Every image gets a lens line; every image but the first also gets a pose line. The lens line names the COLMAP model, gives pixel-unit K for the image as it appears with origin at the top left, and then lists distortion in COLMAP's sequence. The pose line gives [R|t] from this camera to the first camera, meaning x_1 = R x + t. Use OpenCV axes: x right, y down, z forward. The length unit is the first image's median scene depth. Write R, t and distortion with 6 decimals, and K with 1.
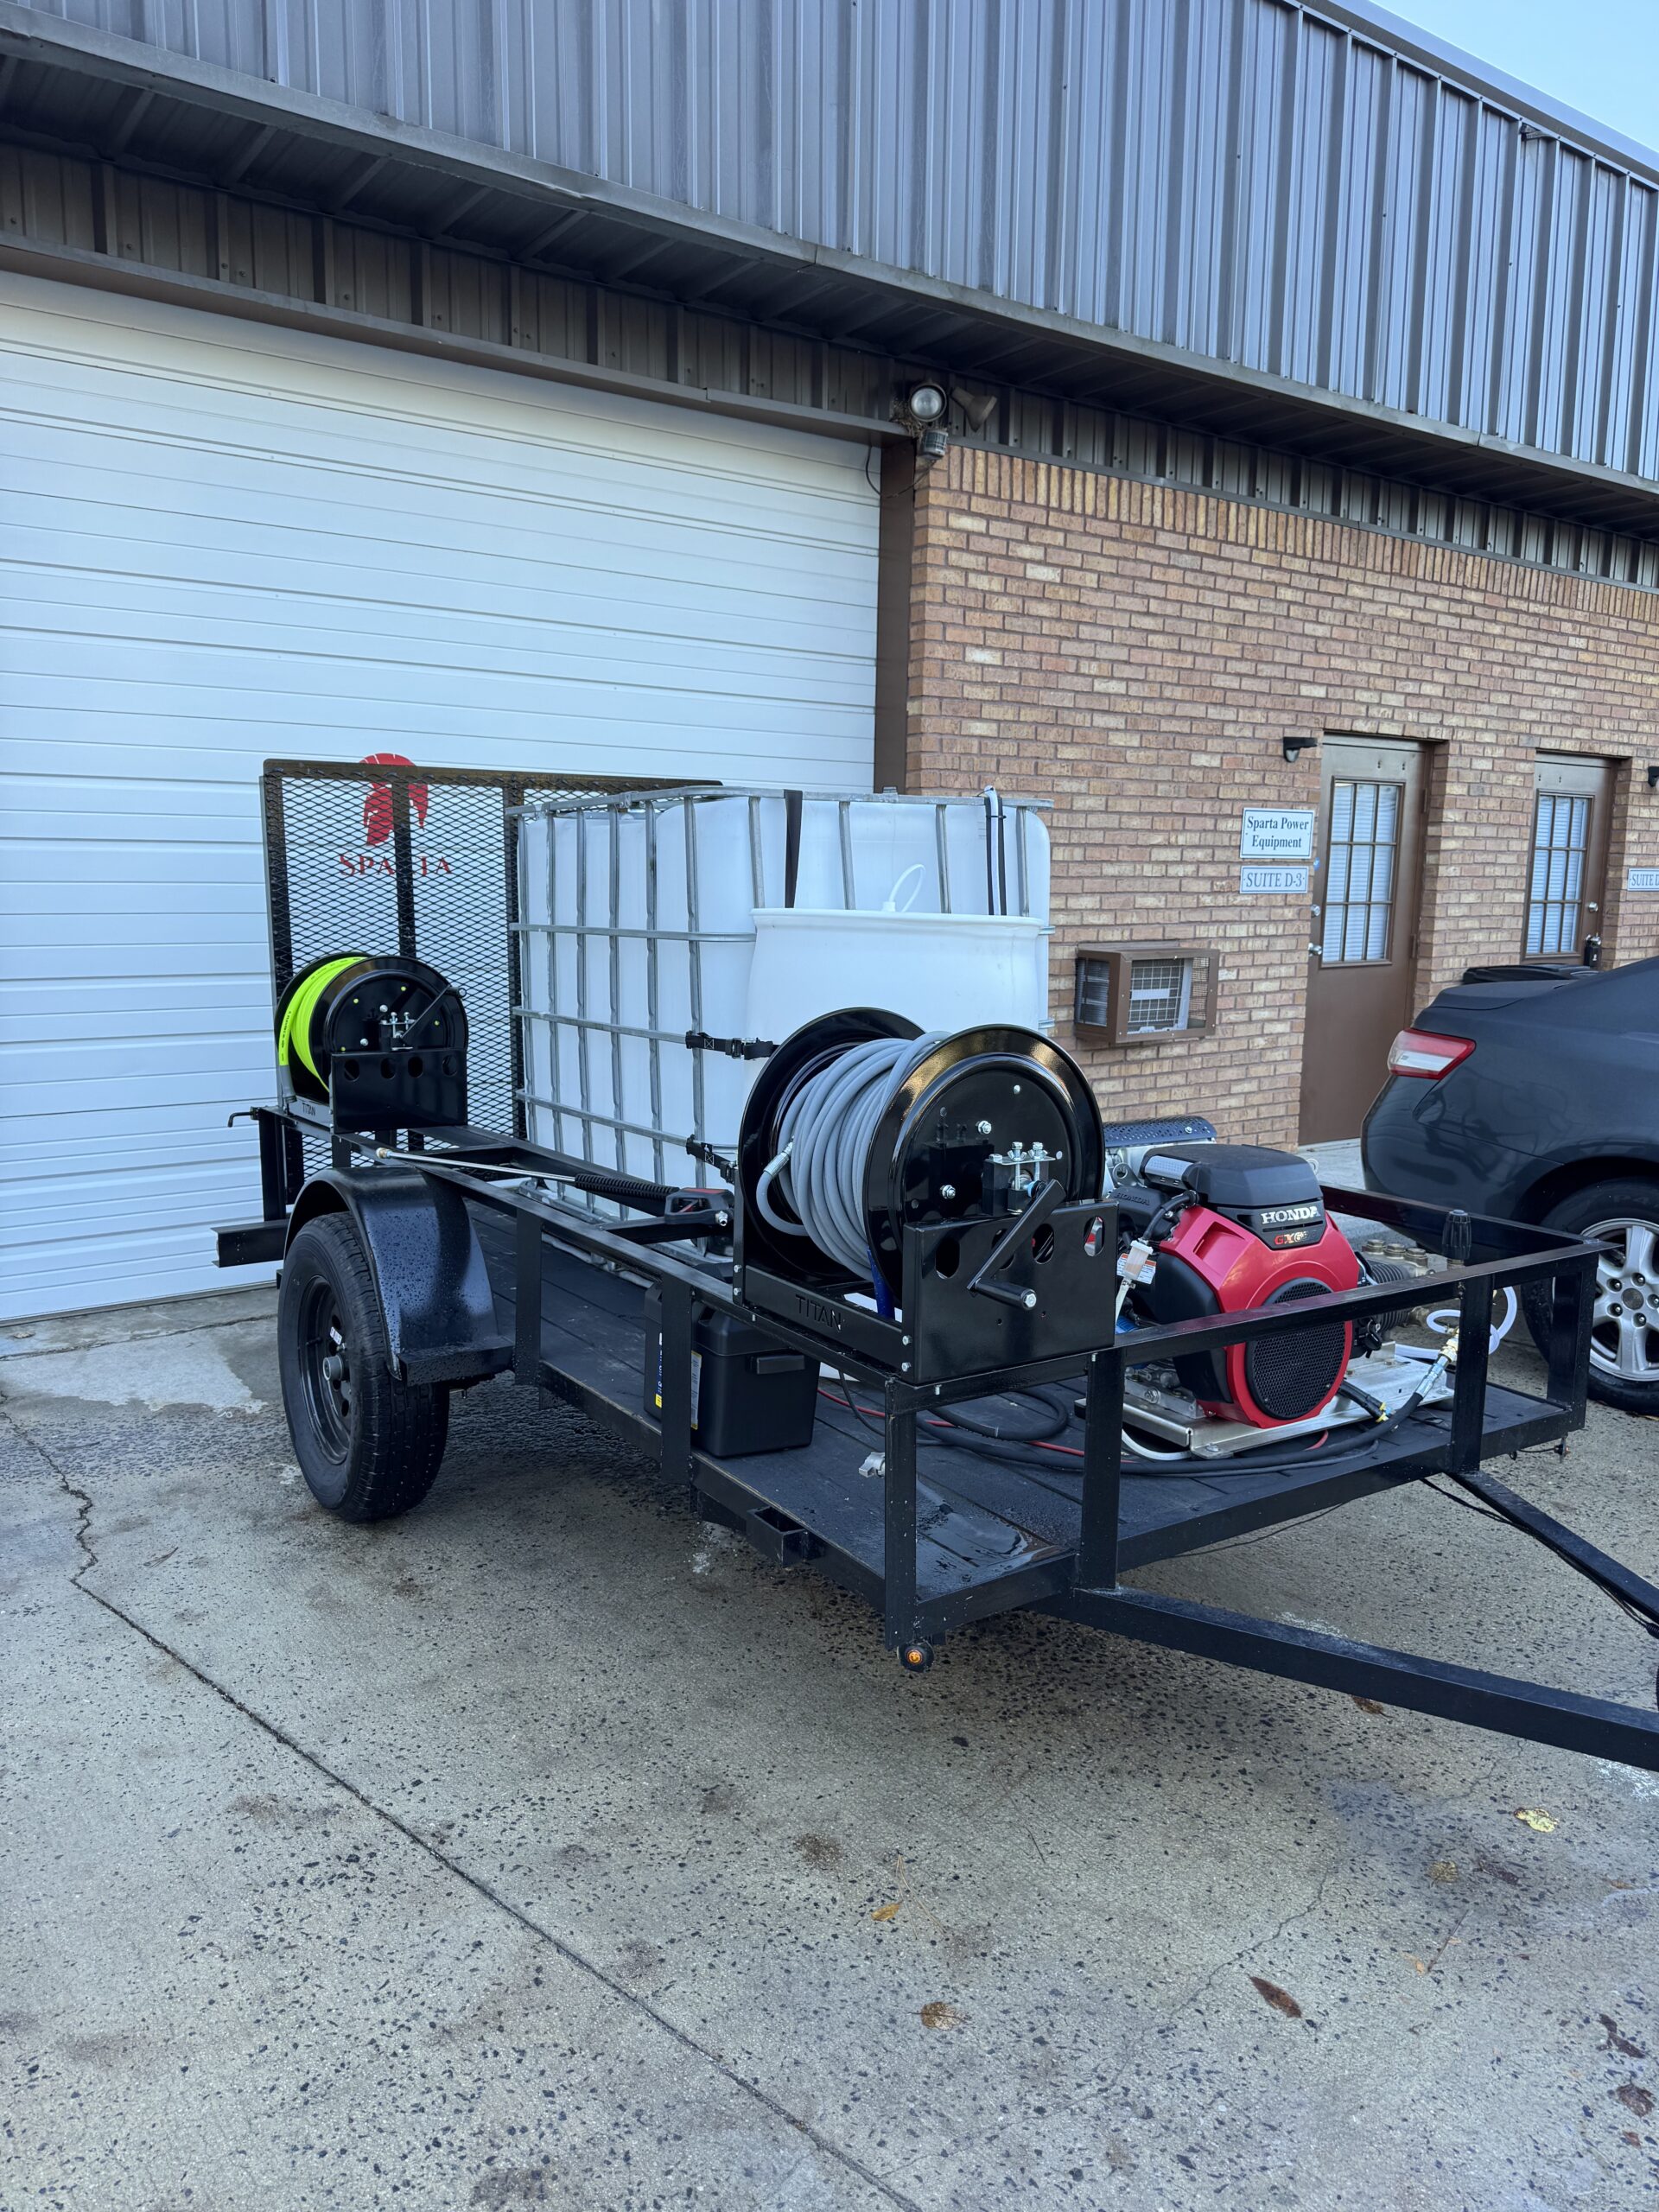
lens RADIAL K [[1558.3, 0, 824.8], [0, 1558.3, 1105.6], [0, 0, 1]] dist [0.027432, -0.036870]
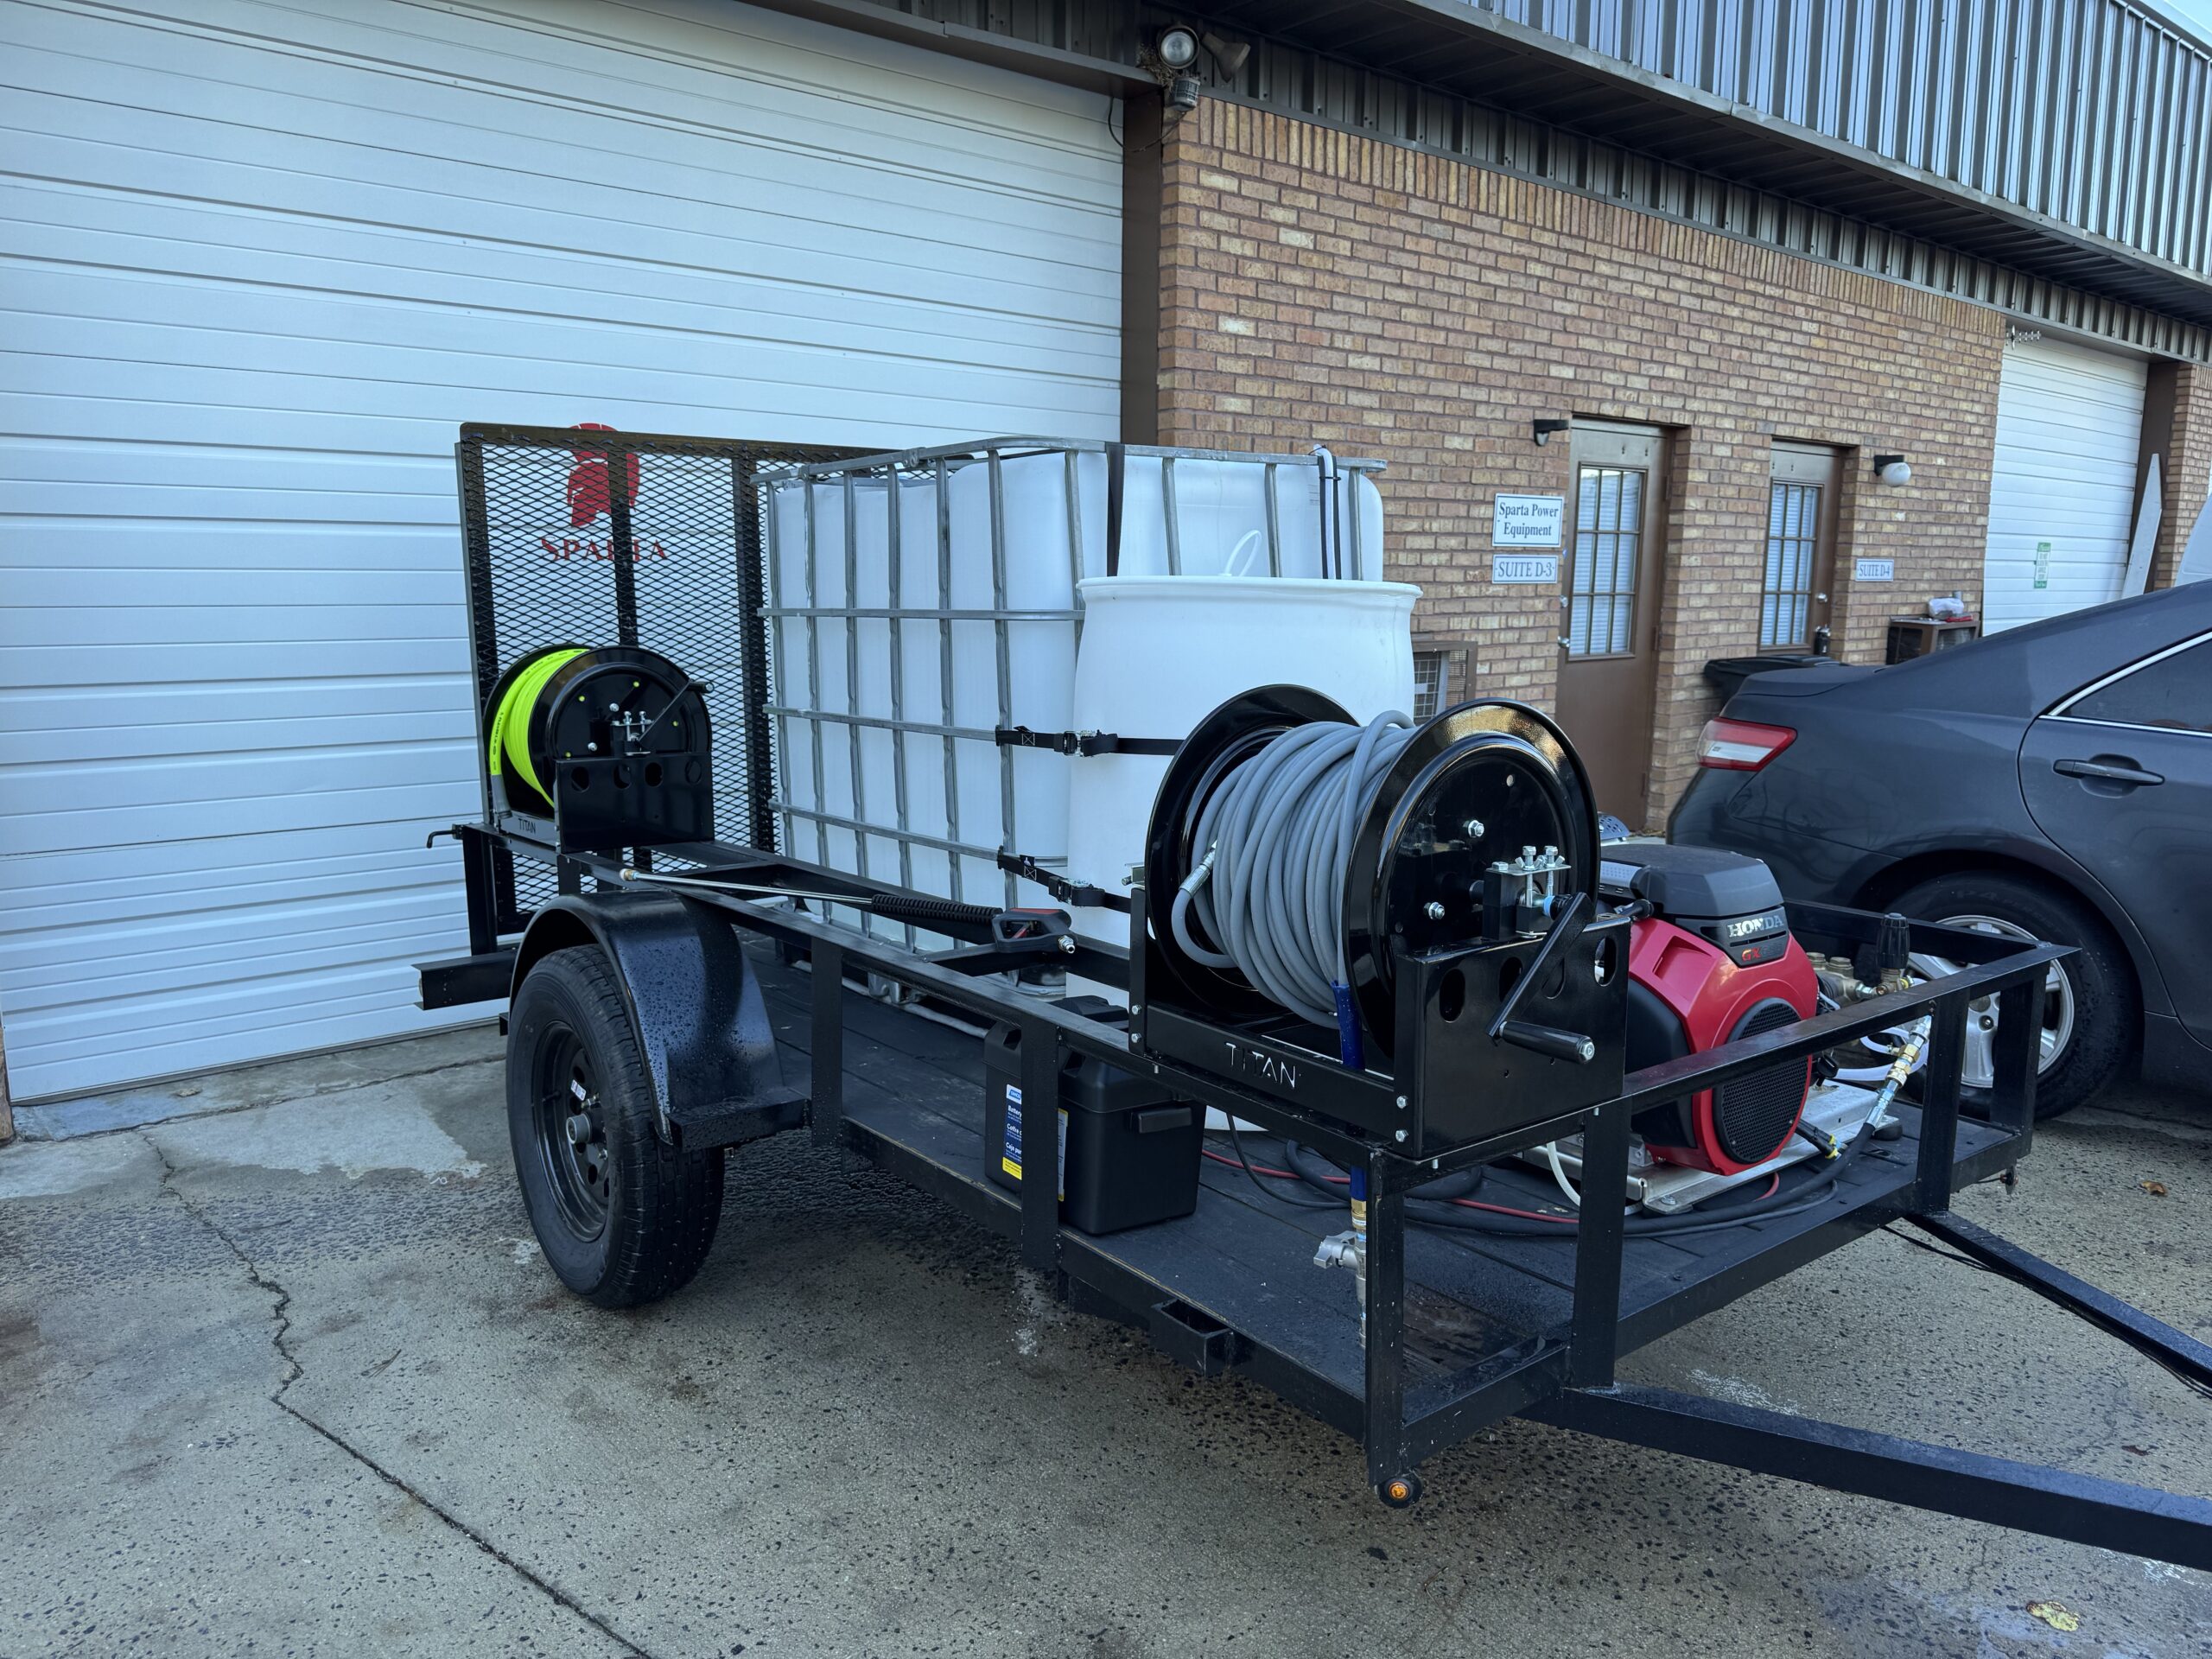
lens RADIAL K [[1558.3, 0, 1123.0], [0, 1558.3, 840.1], [0, 0, 1]] dist [0.027432, -0.036870]
pose [[0.996578, -0.019391, 0.080347, -0.071672], [0.018029, 0.999682, 0.017650, 0.001170], [-0.080664, -0.016141, 0.996611, 0.109721]]
